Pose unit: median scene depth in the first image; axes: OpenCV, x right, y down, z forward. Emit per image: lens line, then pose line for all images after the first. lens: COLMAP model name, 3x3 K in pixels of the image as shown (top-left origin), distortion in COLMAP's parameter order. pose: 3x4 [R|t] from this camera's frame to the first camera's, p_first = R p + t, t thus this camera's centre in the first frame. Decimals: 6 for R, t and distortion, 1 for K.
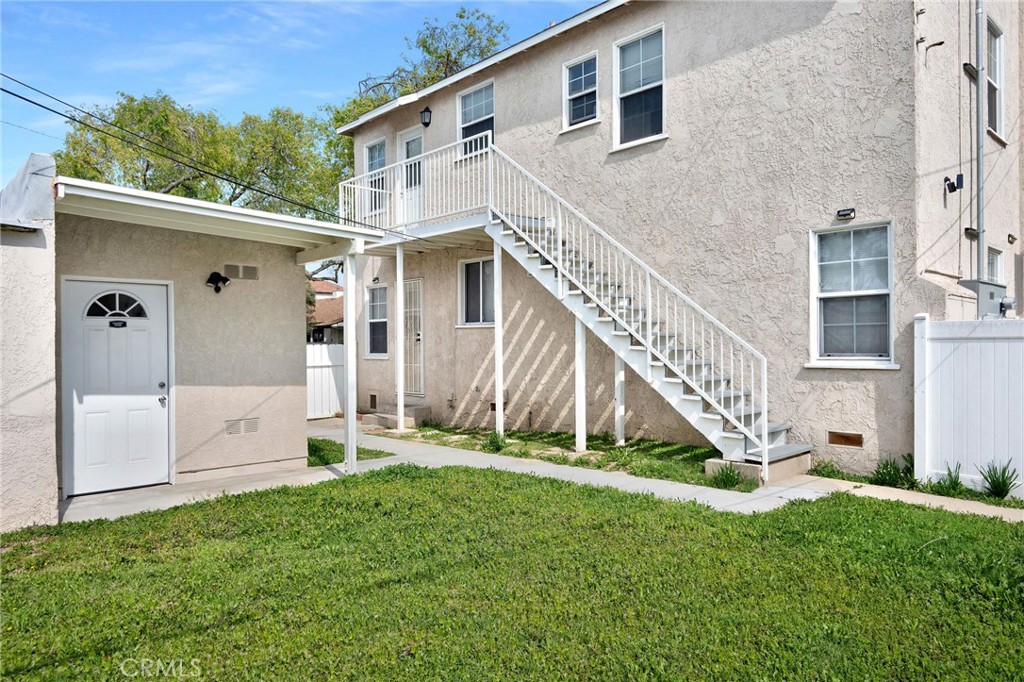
lens RADIAL K [[696.9, 0, 512.0], [0, 696.9, 341.0], [0, 0, 1]] dist [0.006130, 0.002098]
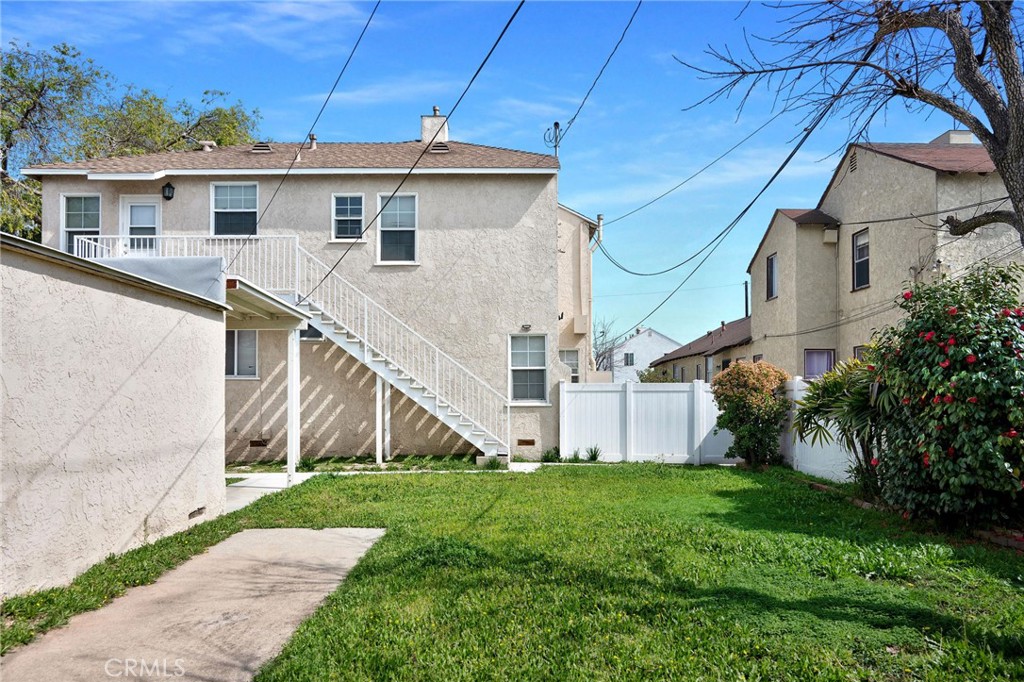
lens RADIAL K [[743.9, 0, 510.9], [0, 743.9, 372.9], [0, 0, 1]] dist [-0.007312, 0.032941]
pose [[0.673885, 0.028716, 0.738278, -0.877396], [-0.005456, 0.999411, -0.033893, 0.013313], [-0.738816, 0.018812, 0.673644, -0.299676]]
